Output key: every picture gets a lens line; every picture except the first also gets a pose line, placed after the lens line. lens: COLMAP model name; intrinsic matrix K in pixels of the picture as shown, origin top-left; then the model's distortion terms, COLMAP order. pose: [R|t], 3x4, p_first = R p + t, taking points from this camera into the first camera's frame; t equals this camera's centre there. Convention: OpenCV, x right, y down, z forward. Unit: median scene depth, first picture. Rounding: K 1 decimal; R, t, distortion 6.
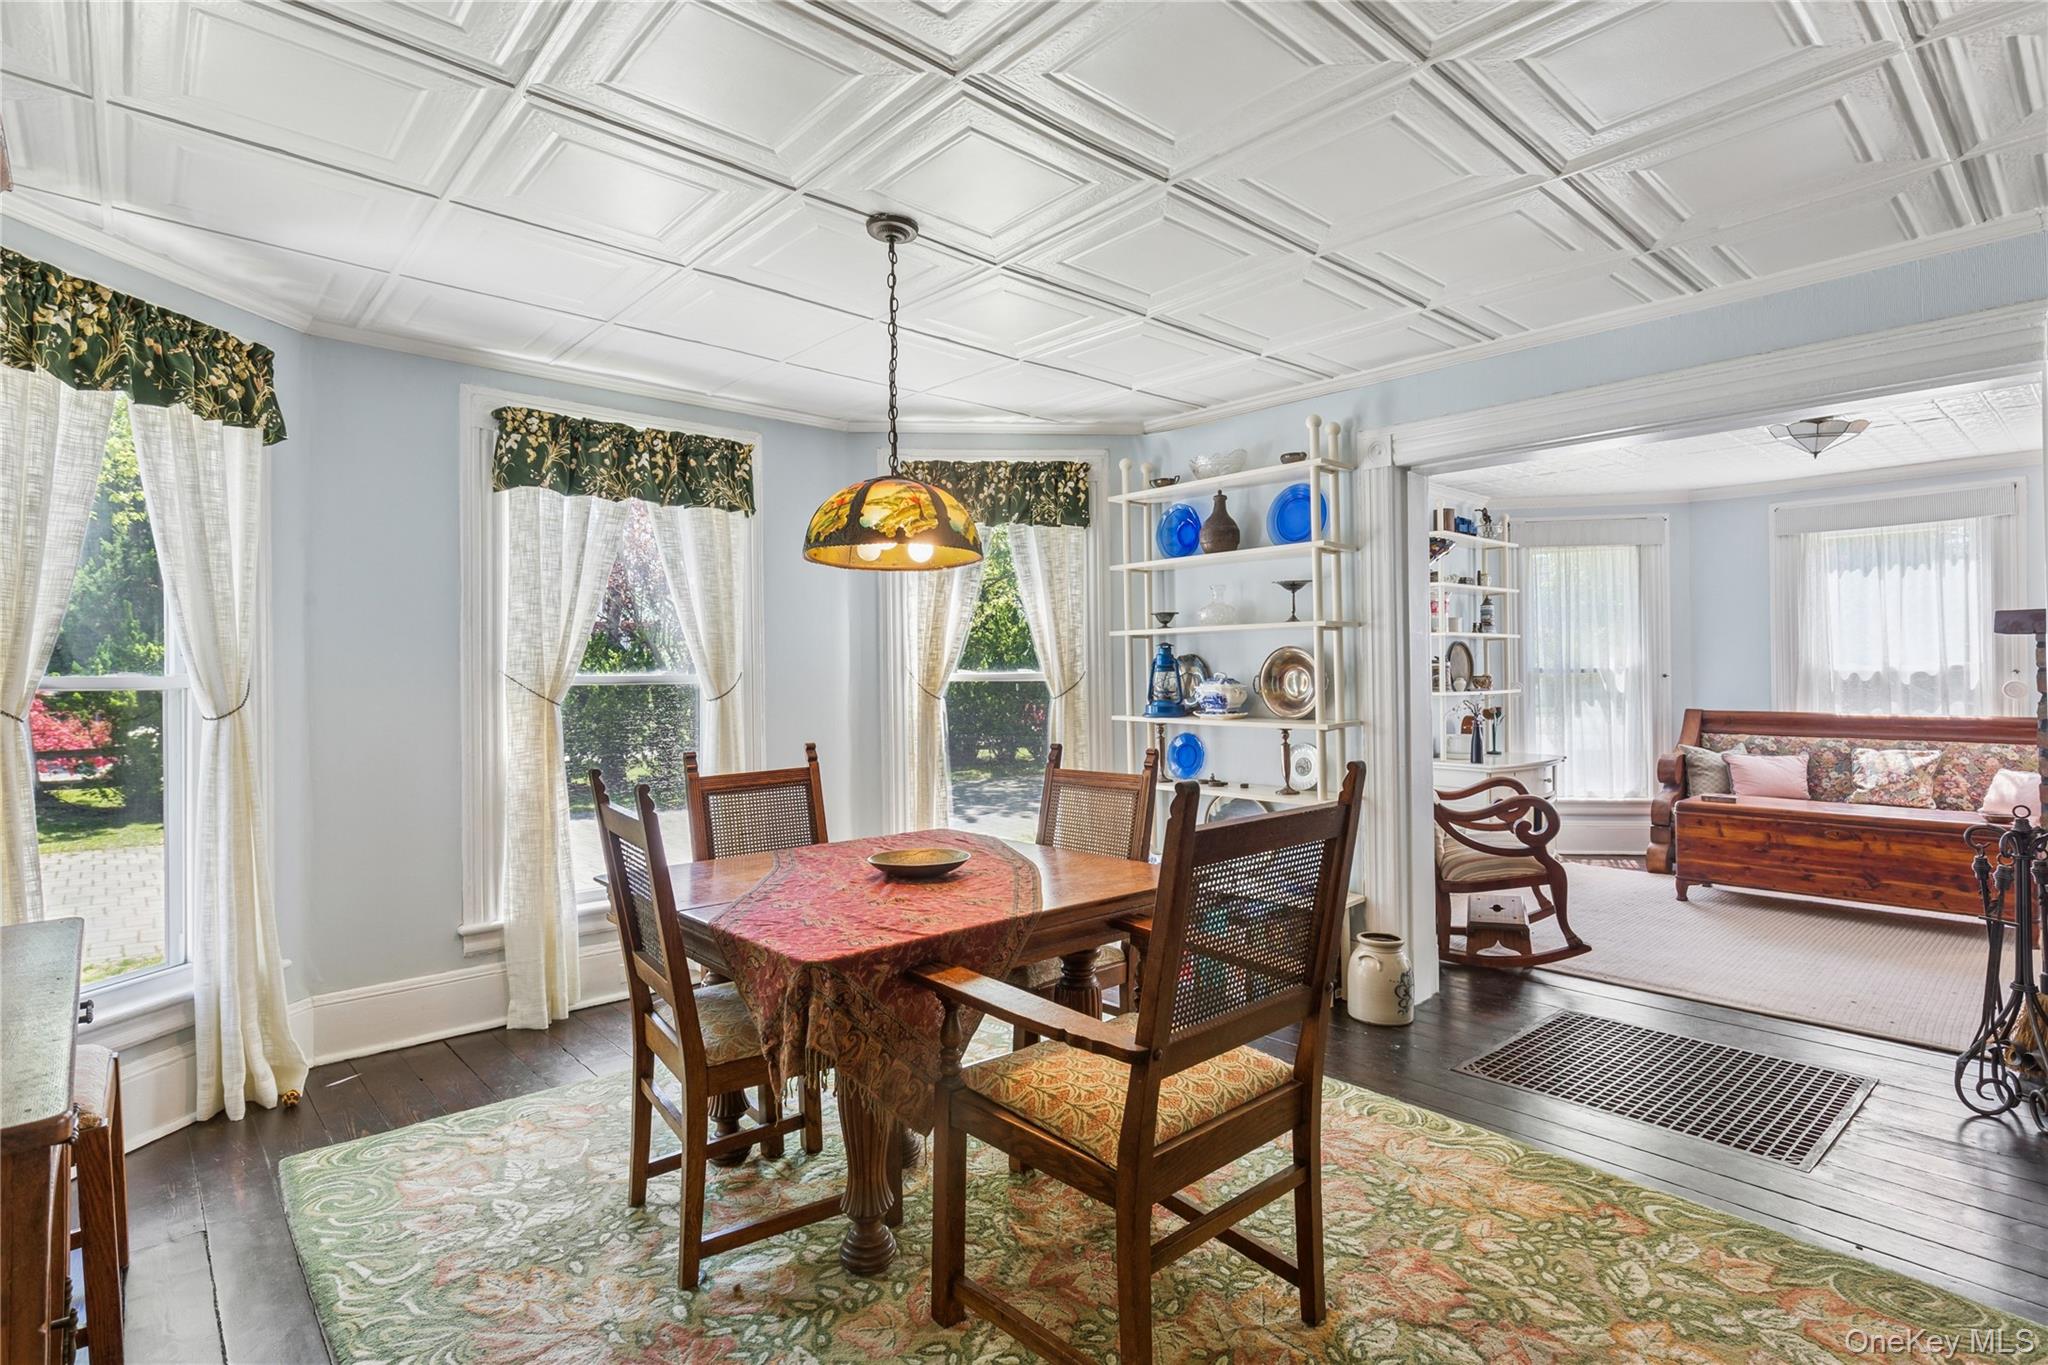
lens RADIAL K [[1009.2, 0, 1026.6], [0, 1009.2, 682.3], [0, 0, 1]] dist [-0.003921, 0.000001]
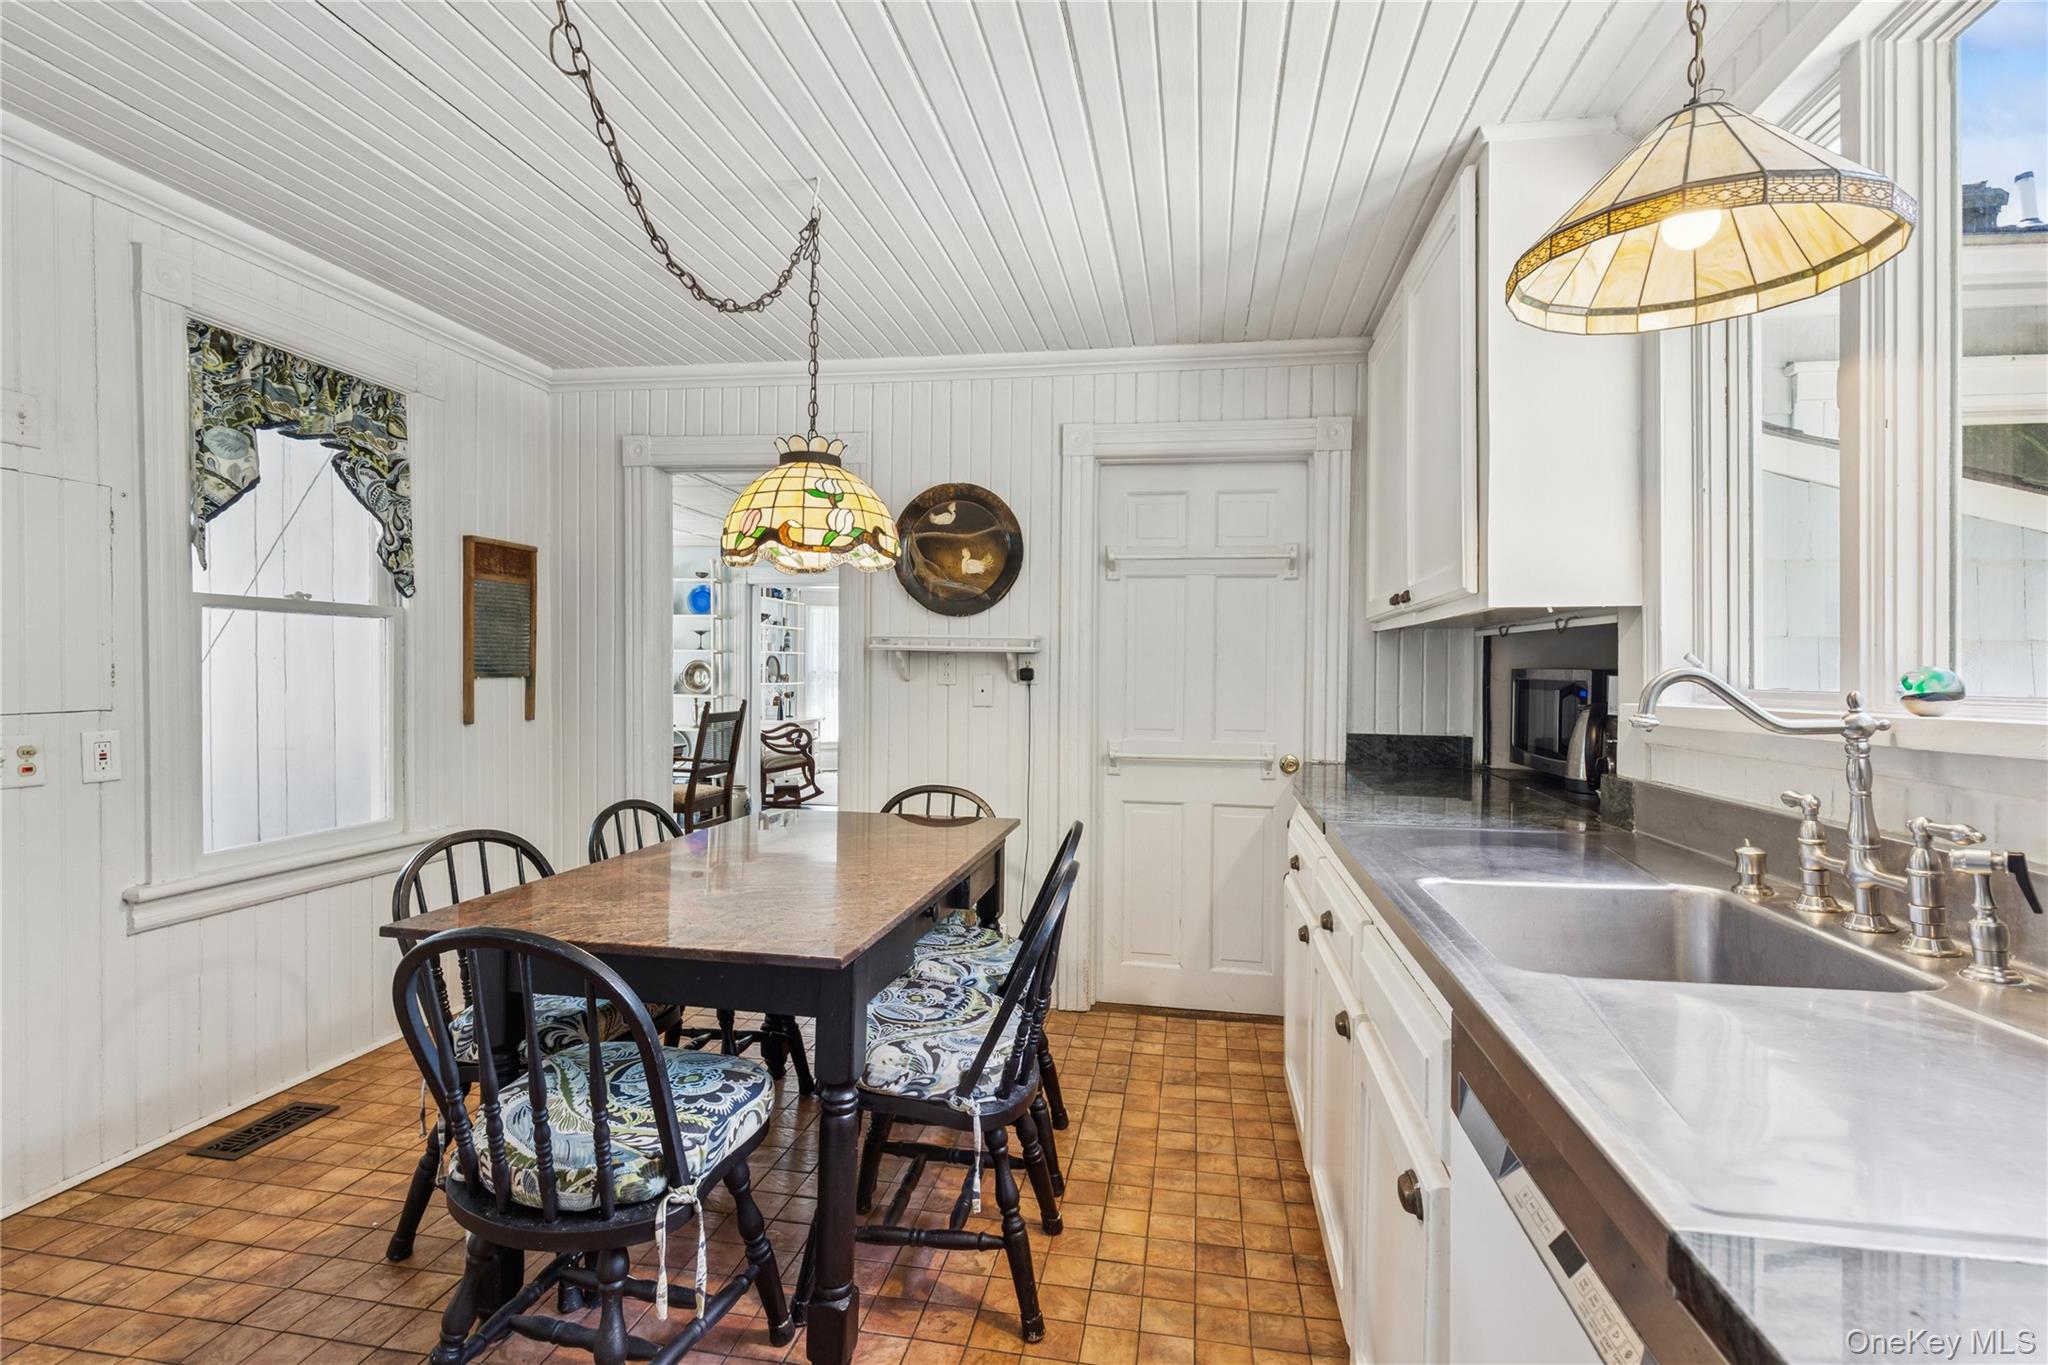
lens RADIAL K [[943.5, 0, 1028.5], [0, 943.5, 681.6], [0, 0, 1]] dist [-0.003137, -0.000515]
pose [[0.783895, 0.015475, 0.620701, -0.432326], [-0.019085, 0.999818, -0.000824, -0.001664], [-0.620601, -0.011200, 0.784047, -1.011748]]
